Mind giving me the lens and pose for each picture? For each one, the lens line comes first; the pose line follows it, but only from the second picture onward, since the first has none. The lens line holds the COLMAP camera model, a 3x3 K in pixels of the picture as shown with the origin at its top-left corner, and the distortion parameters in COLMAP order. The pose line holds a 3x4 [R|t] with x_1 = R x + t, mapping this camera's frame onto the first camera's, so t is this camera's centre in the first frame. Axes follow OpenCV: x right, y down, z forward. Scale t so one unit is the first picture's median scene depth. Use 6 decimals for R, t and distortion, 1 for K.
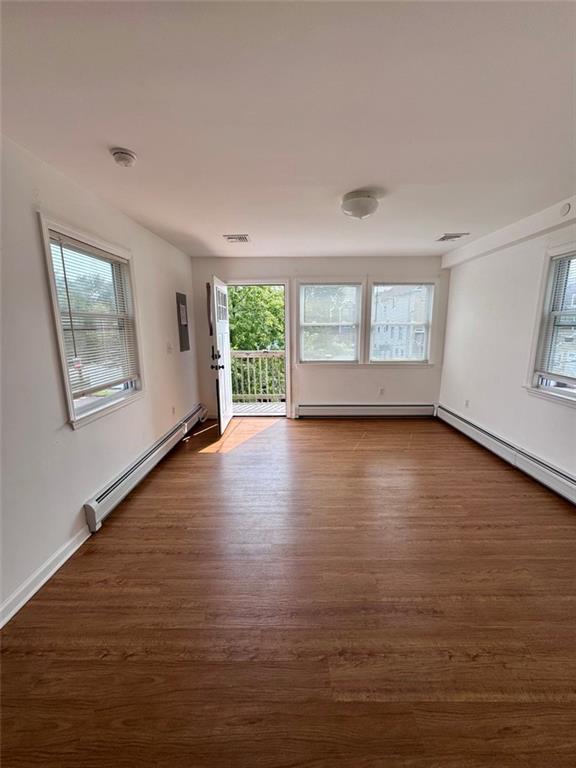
lens RADIAL K [[308.3, 0, 286.7], [0, 308.3, 380.9], [0, 0, 1]] dist [0.001631, 0.000009]
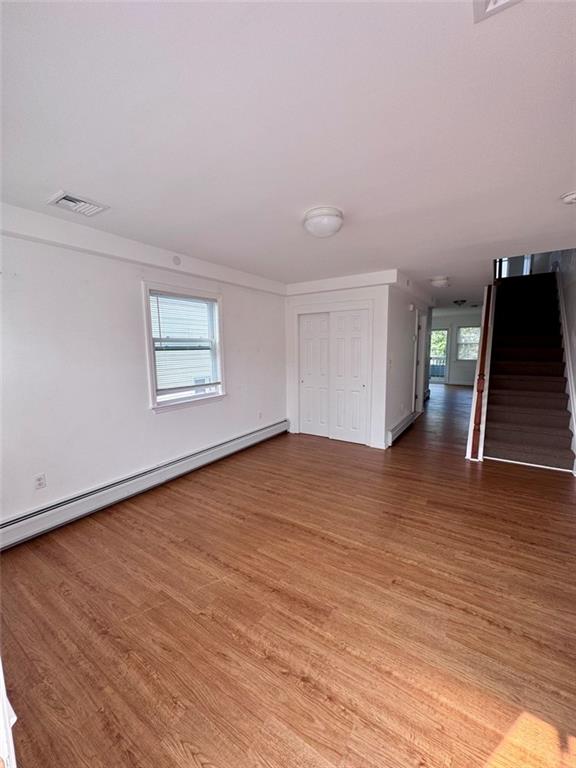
lens RADIAL K [[308.3, 0, 286.0], [0, 308.3, 385.2], [0, 0, 1]] dist [0.001631, 0.000009]
pose [[-0.840093, -0.054565, 0.539691, -0.134795], [0.113842, 0.955035, 0.273766, -0.235122], [-0.530362, 0.291429, -0.796107, 1.273402]]
